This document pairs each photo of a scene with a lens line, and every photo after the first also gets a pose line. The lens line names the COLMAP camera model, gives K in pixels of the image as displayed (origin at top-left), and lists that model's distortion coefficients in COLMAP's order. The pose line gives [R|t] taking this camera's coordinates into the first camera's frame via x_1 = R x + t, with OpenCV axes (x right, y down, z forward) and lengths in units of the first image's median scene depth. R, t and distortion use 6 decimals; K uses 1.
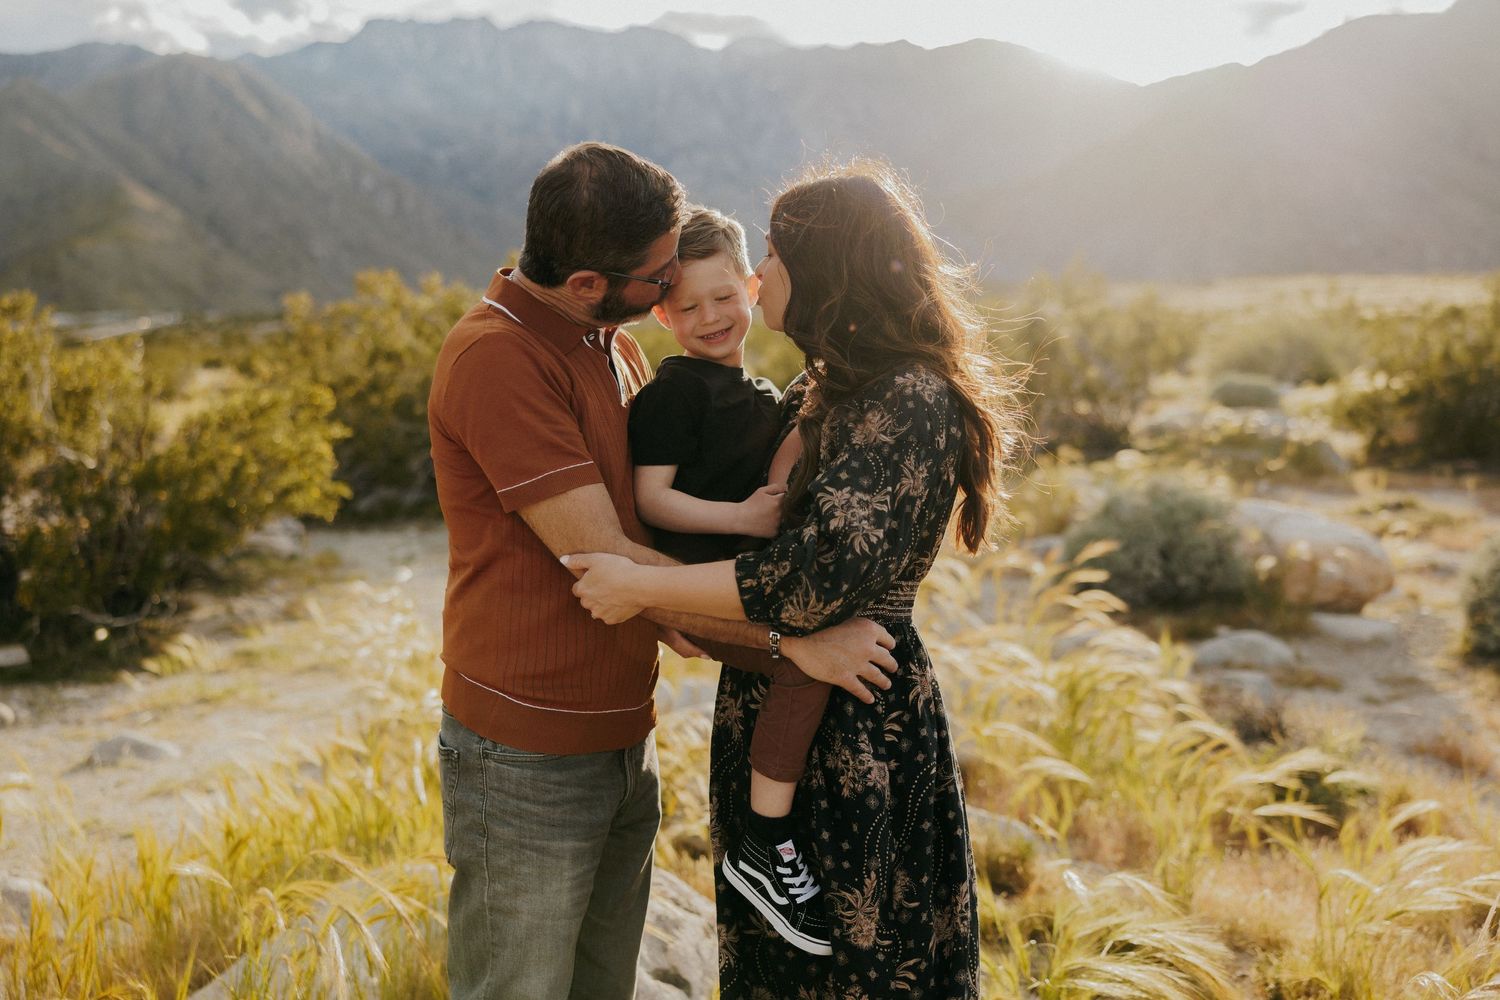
lens RADIAL K [[1534.2, 0, 757.7], [0, 1534.2, 451.4], [0, 0, 1]] dist [-0.017264, -0.010617]
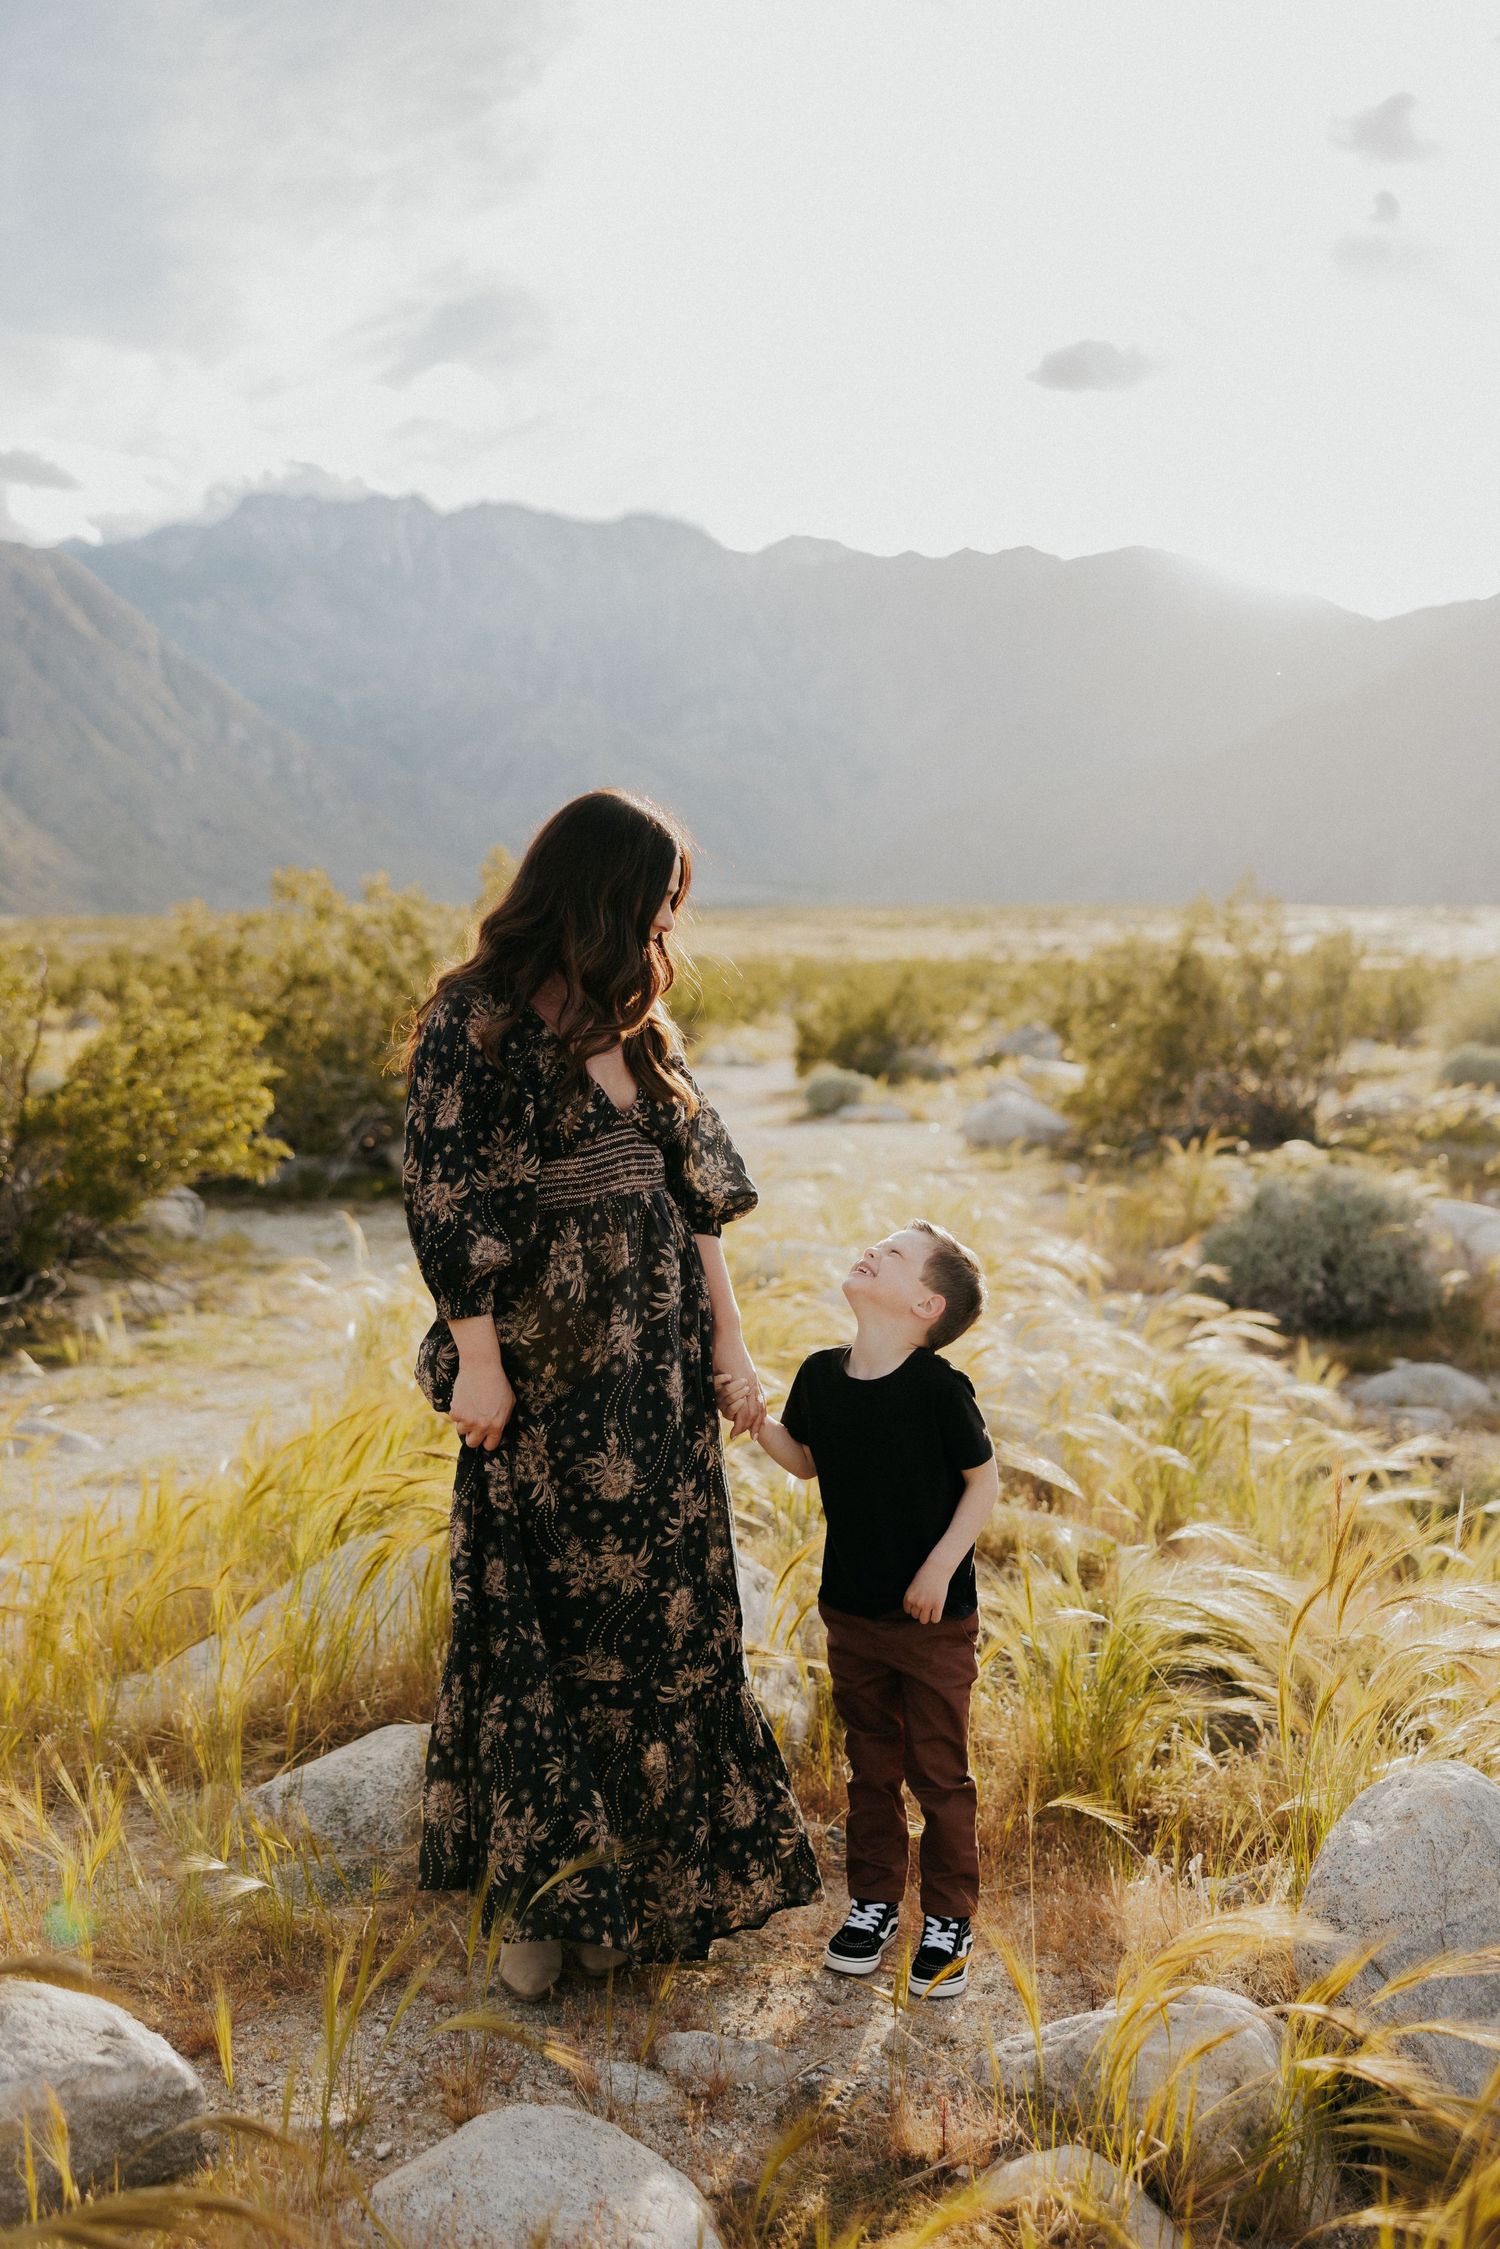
lens RADIAL K [[2253.5, 0, 750.0], [0, 2253.5, 1124.5], [0, 0, 1]] dist [0.014356, 0.005831]
pose [[0.999279, 0.032404, -0.019801, -0.006781], [-0.032570, 0.999437, -0.008102, 0.014967], [0.019528, 0.008741, 0.999771, -0.143042]]
